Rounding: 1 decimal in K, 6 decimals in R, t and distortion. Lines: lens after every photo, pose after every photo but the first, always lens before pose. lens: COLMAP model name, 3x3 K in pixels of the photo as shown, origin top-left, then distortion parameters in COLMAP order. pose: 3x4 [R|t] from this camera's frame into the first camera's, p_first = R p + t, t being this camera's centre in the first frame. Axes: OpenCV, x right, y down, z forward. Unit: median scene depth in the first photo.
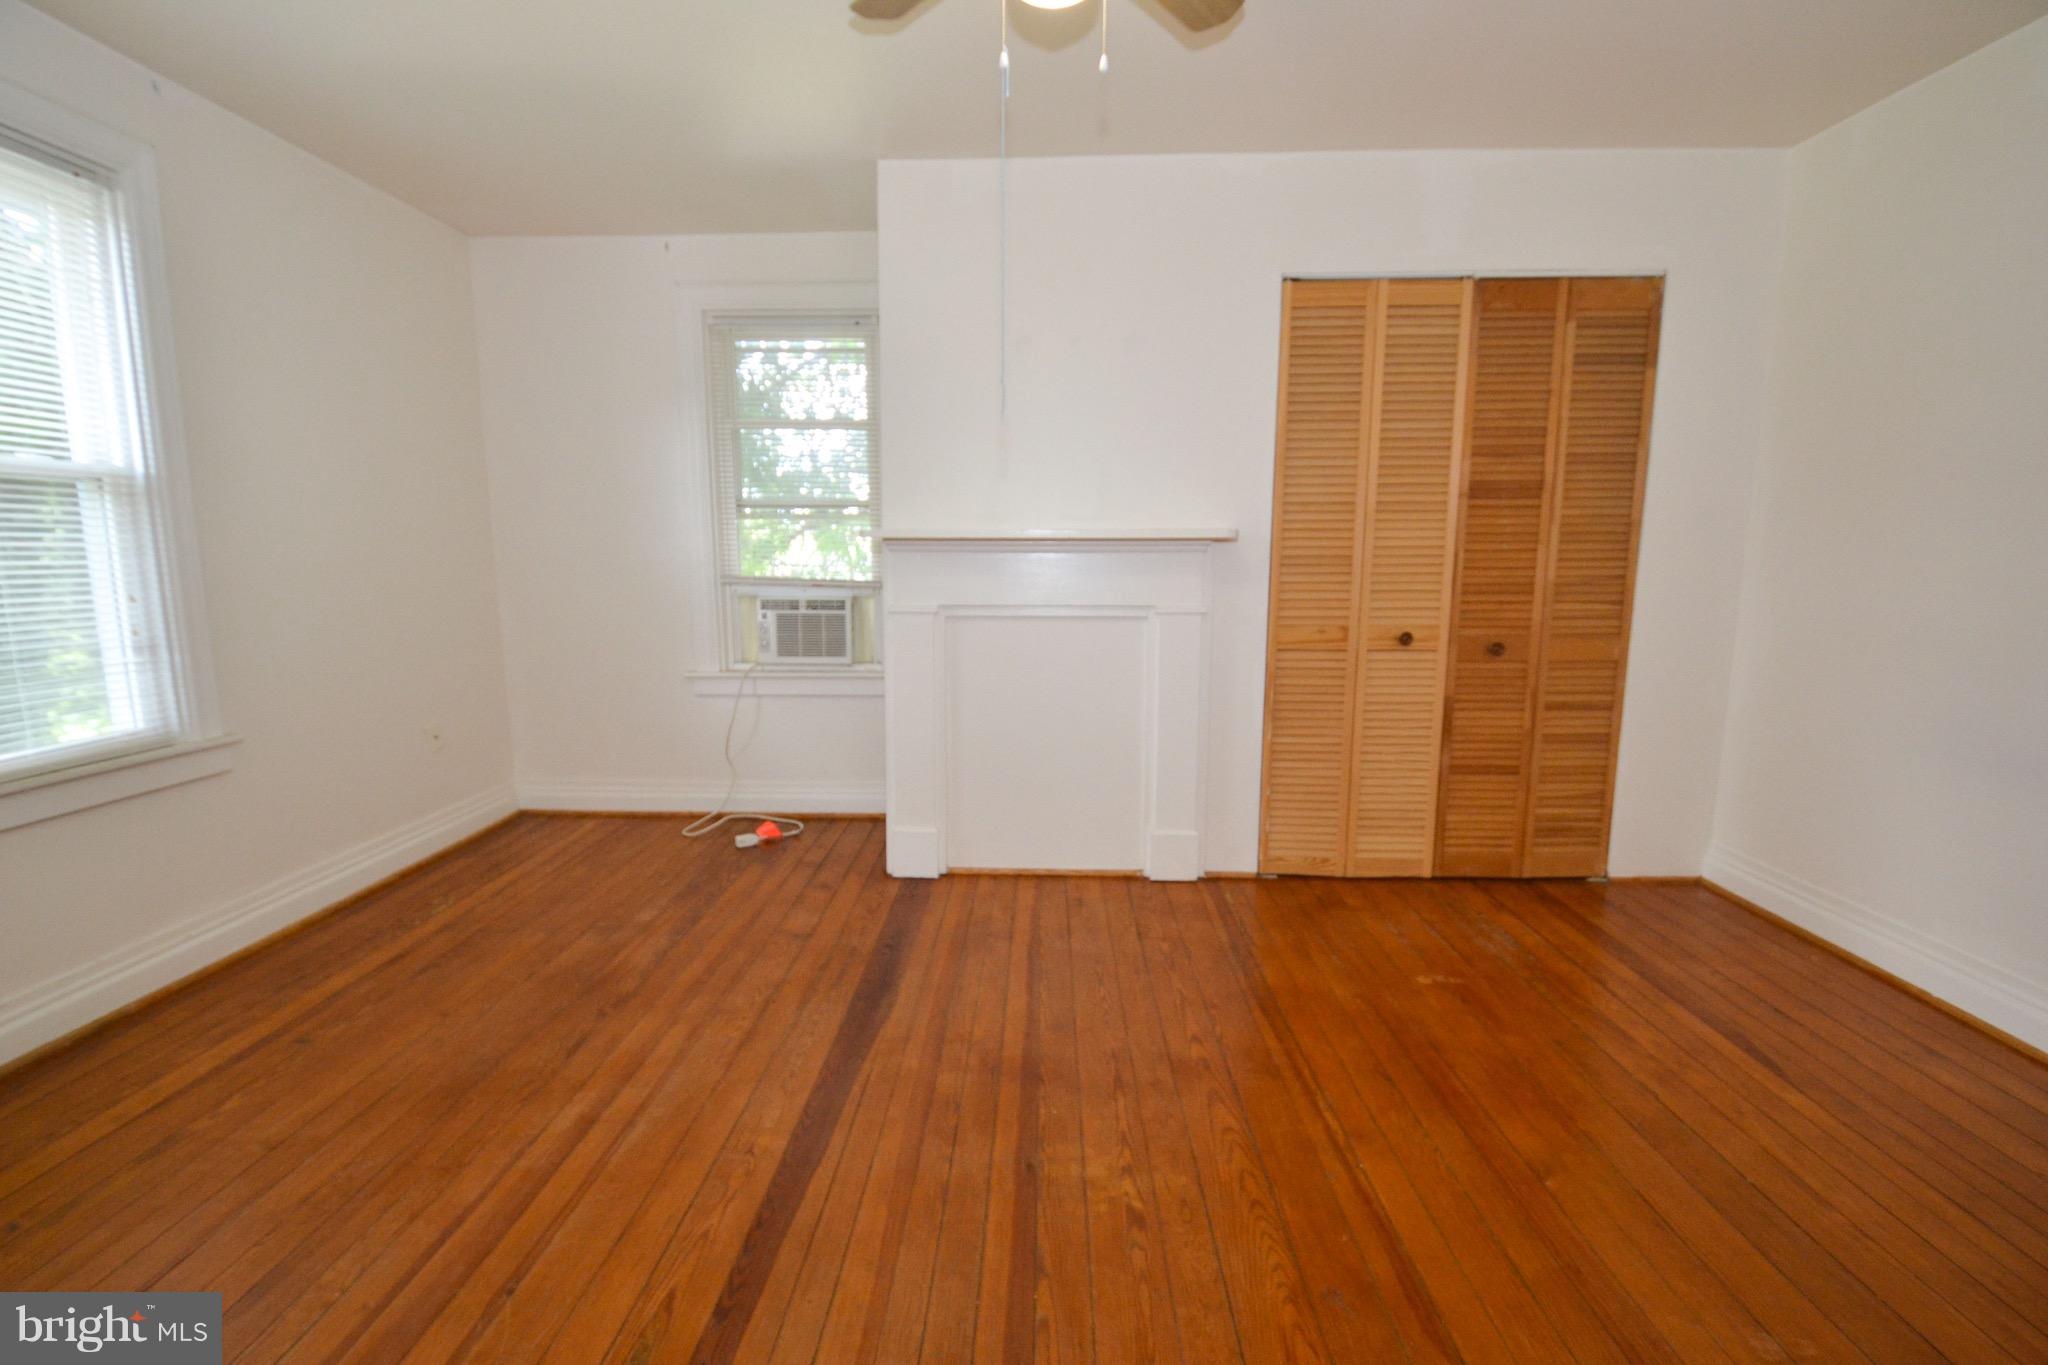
lens RADIAL K [[912.5, 0, 1011.9], [0, 912.5, 701.9], [0, 0, 1]] dist [0.014742, -0.023713]
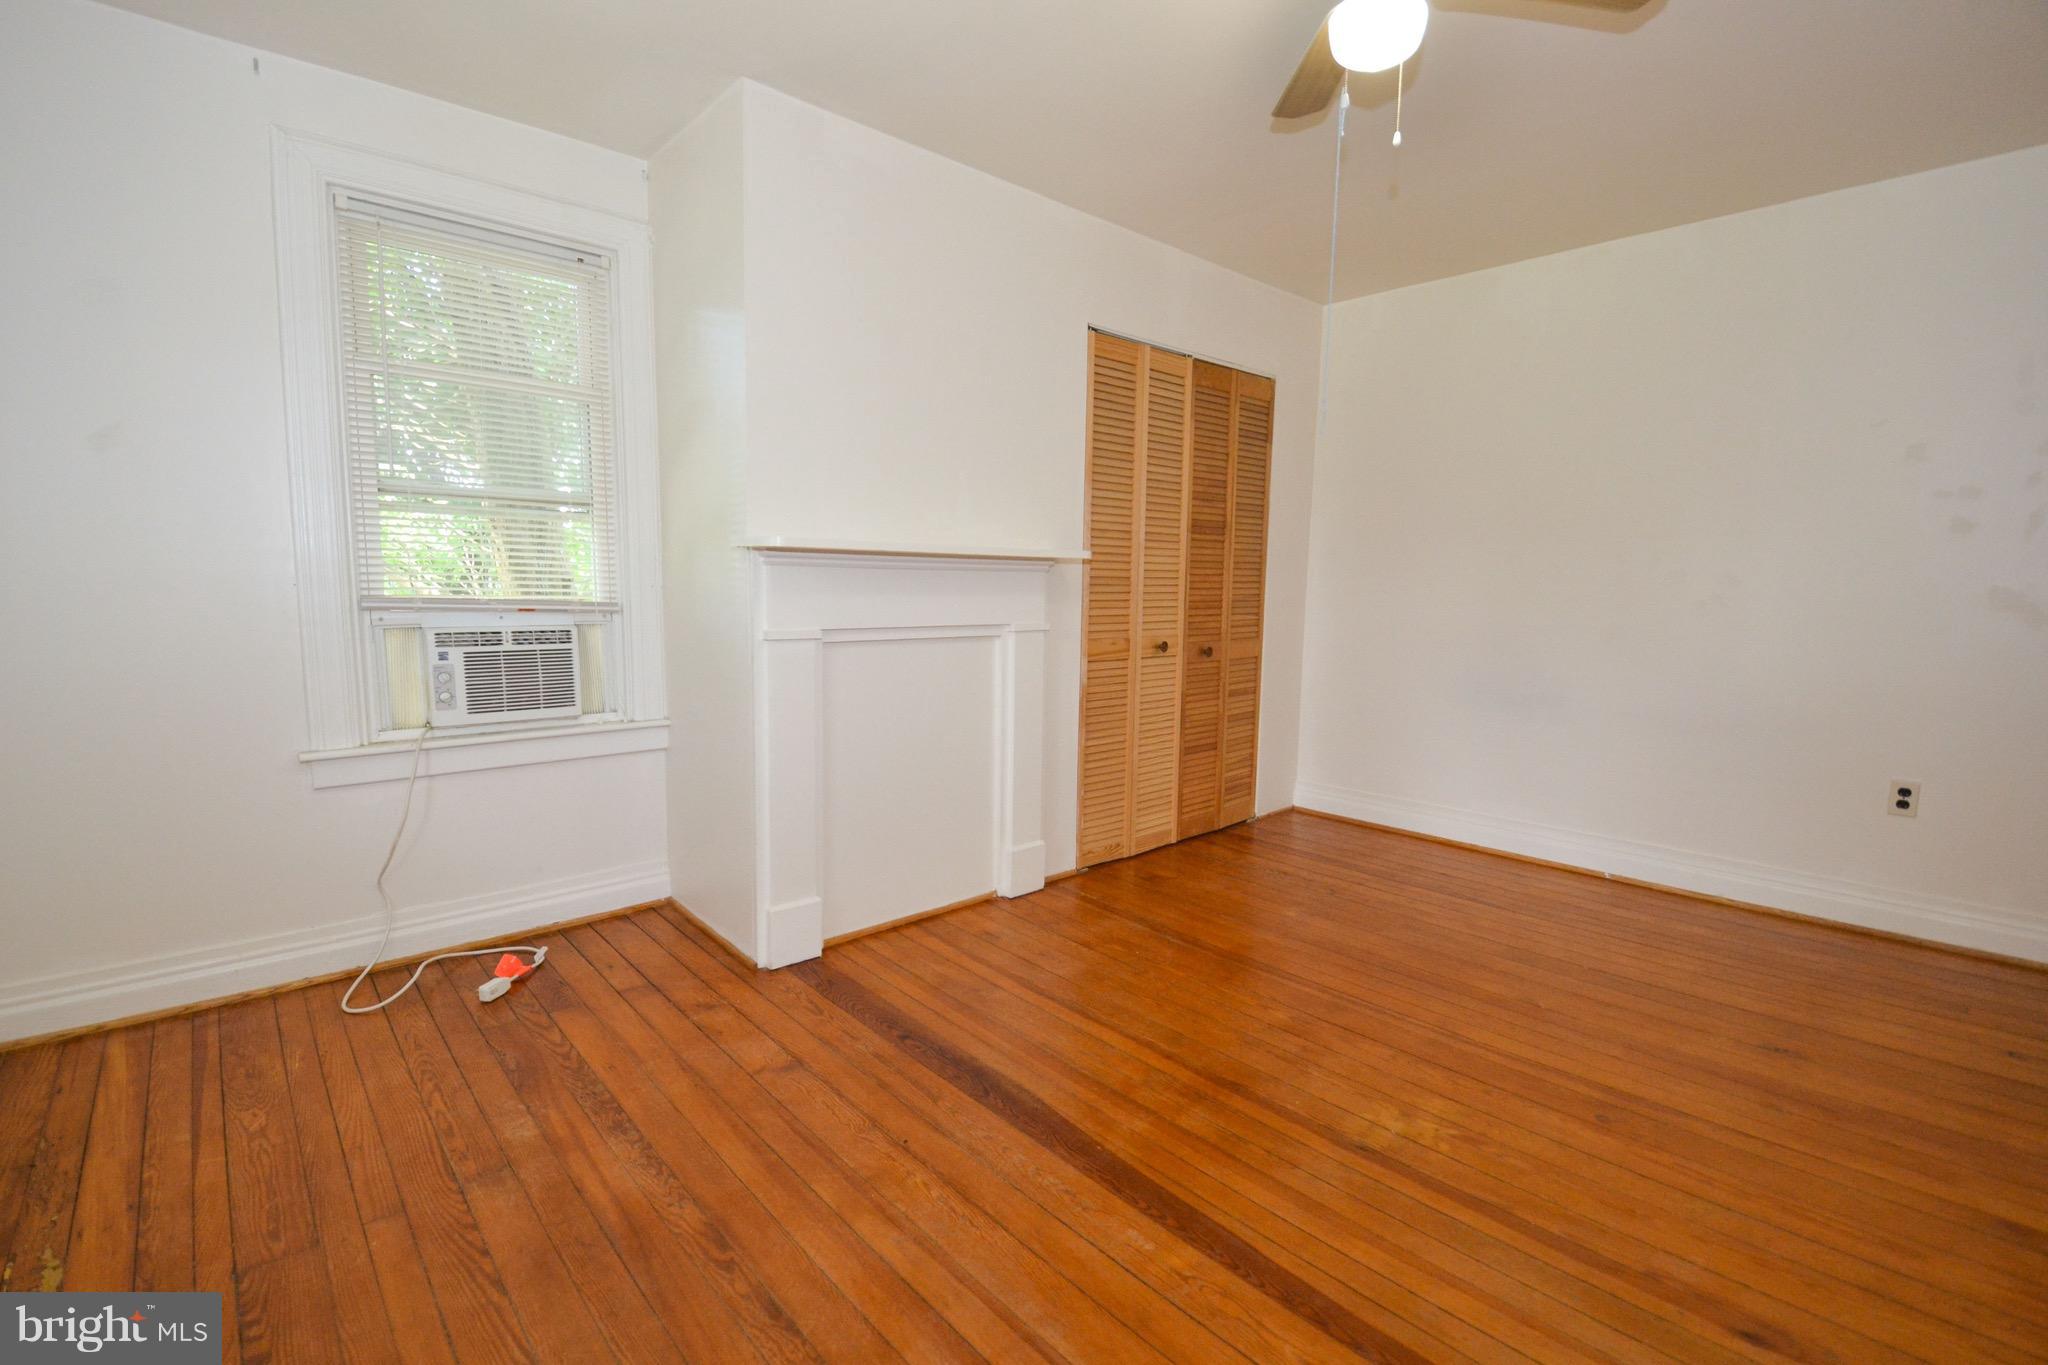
lens RADIAL K [[912.5, 0, 1011.9], [0, 912.5, 701.9], [0, 0, 1]] dist [0.014742, -0.023713]
pose [[0.714579, -0.082534, 0.694669, -0.544306], [0.100934, 0.994789, 0.014364, -0.034210], [-0.692235, 0.059851, 0.719186, 0.278313]]
